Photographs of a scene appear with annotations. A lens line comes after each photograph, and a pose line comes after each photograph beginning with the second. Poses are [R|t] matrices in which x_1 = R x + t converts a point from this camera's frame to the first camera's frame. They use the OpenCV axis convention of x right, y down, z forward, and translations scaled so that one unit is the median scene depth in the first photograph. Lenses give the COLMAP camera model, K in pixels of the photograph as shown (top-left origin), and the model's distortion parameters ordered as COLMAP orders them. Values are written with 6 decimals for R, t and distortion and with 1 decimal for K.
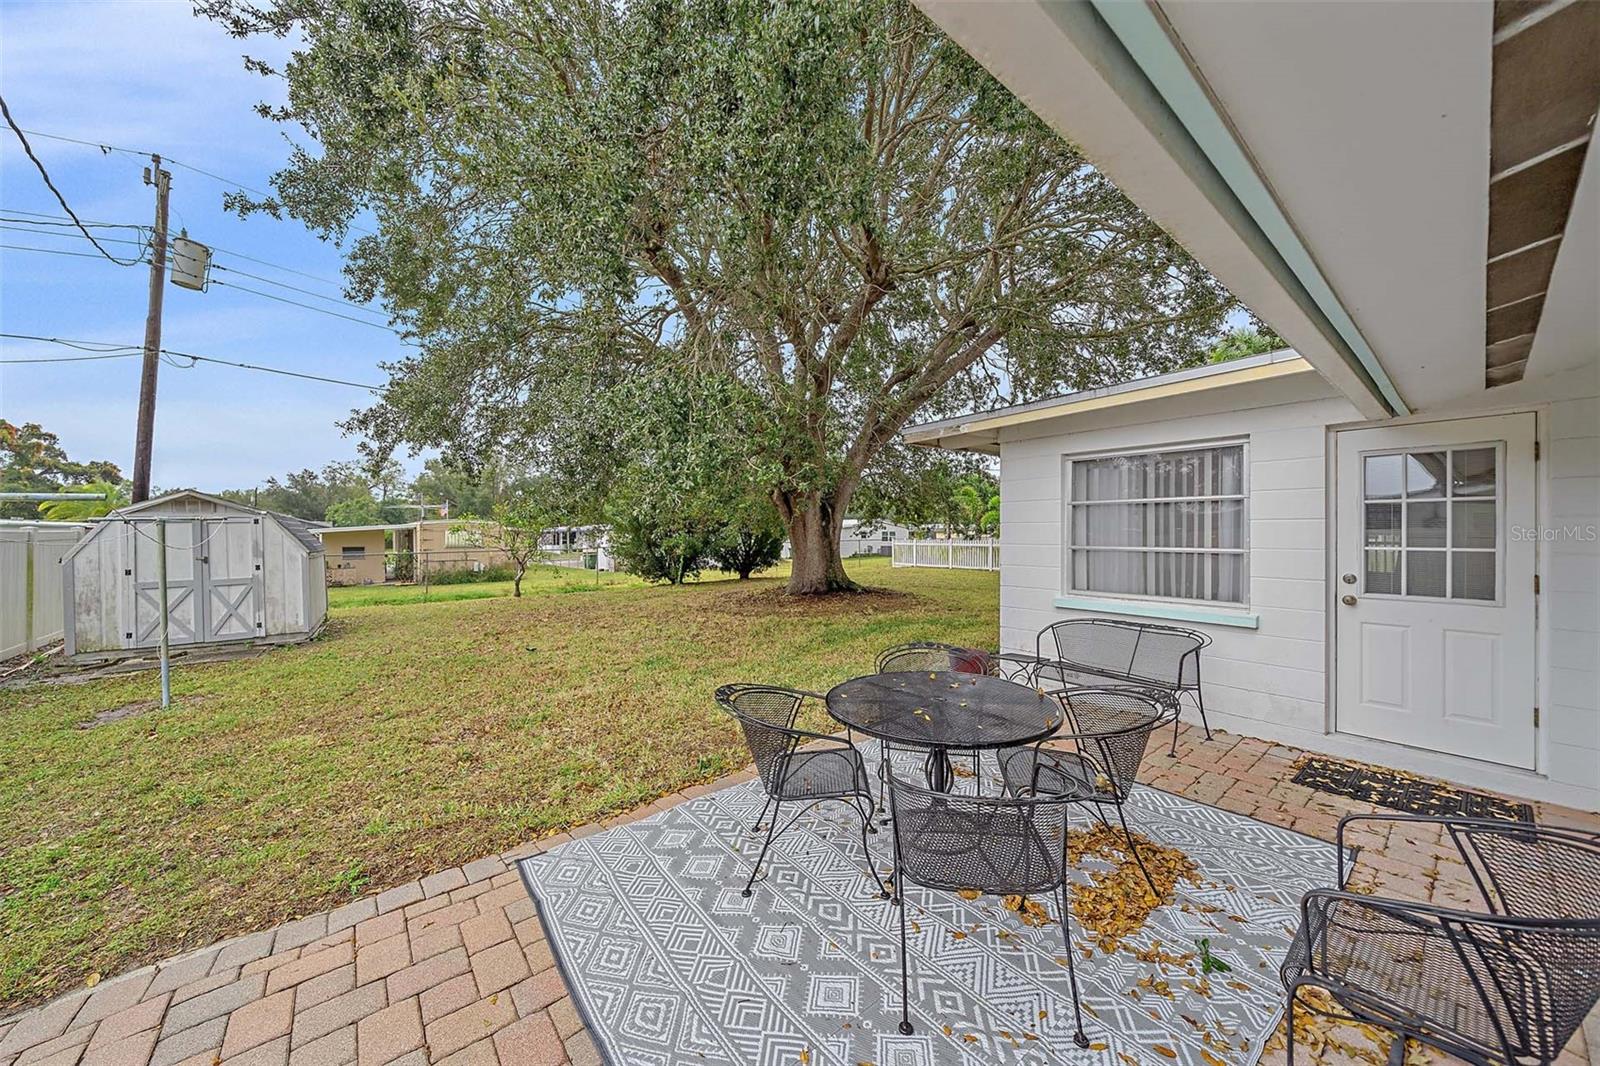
lens RADIAL K [[557.2, 0, 788.5], [0, 557.2, 512.6], [0, 0, 1]] dist [-0.002199, -0.000065]
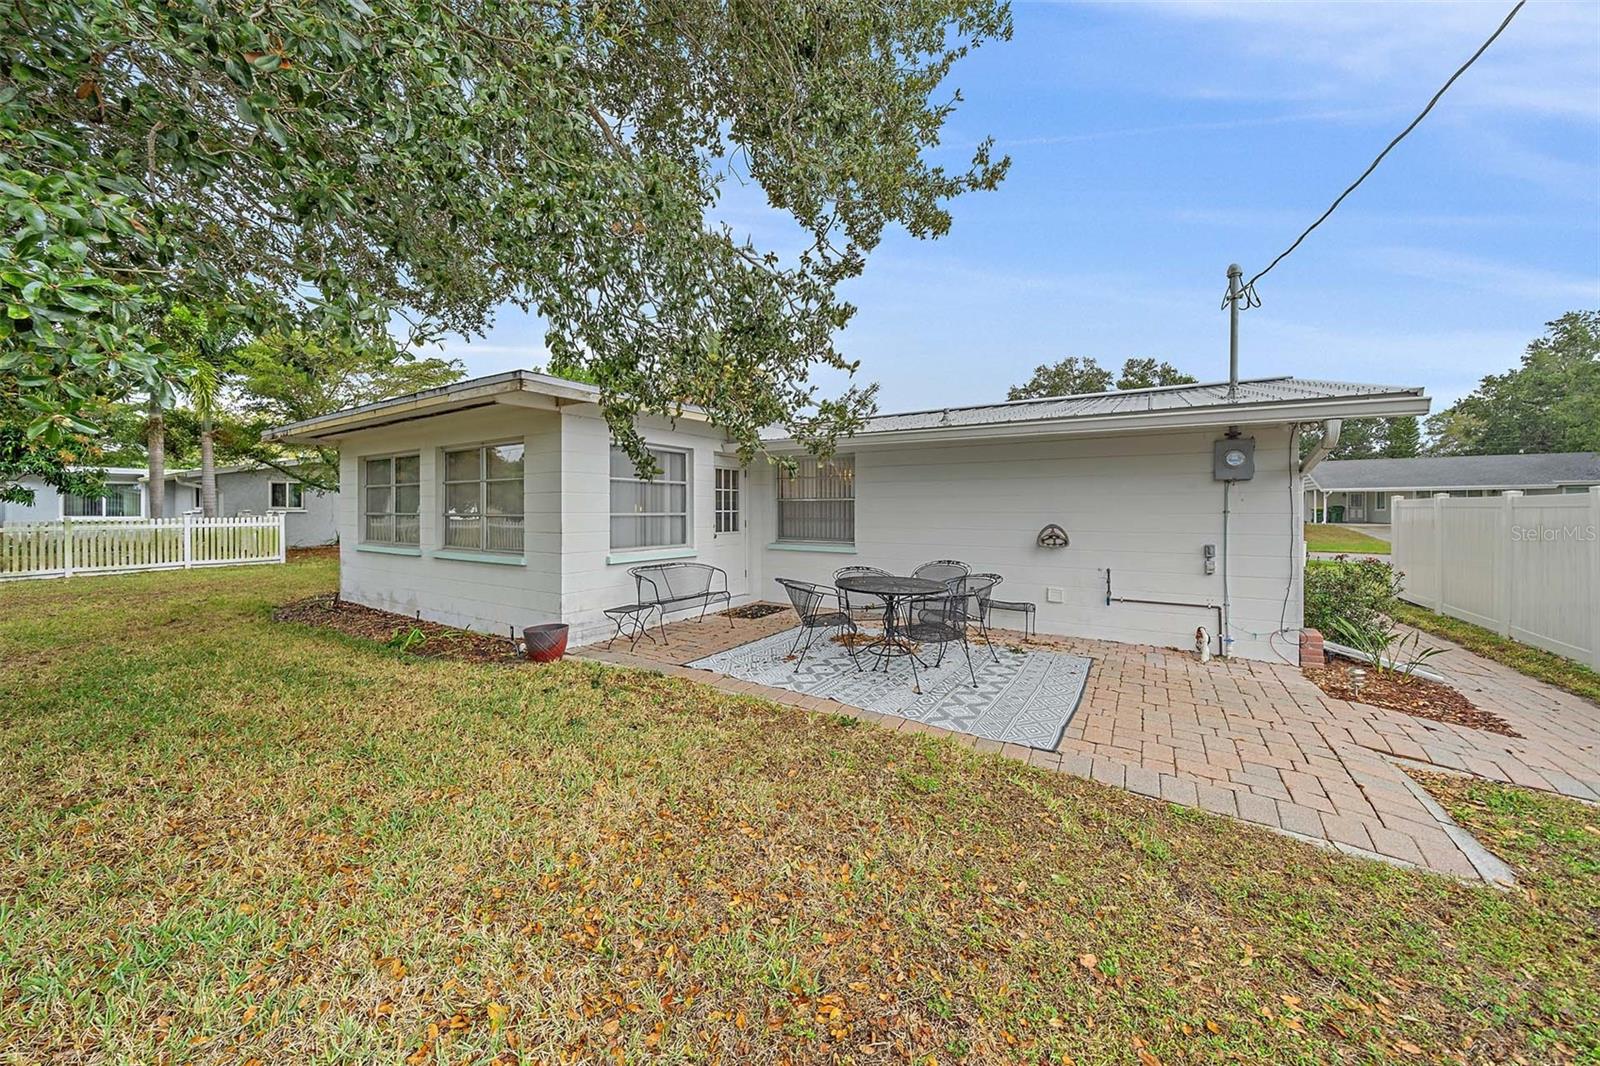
lens RADIAL K [[557.2, 0, 788.5], [0, 557.2, 512.6], [0, 0, 1]] dist [-0.002199, -0.000065]
pose [[-0.313996, -0.003400, 0.949418, -1.311409], [-0.024885, 0.999680, -0.004650, 0.089515], [-0.949098, -0.025086, -0.313980, 1.733930]]
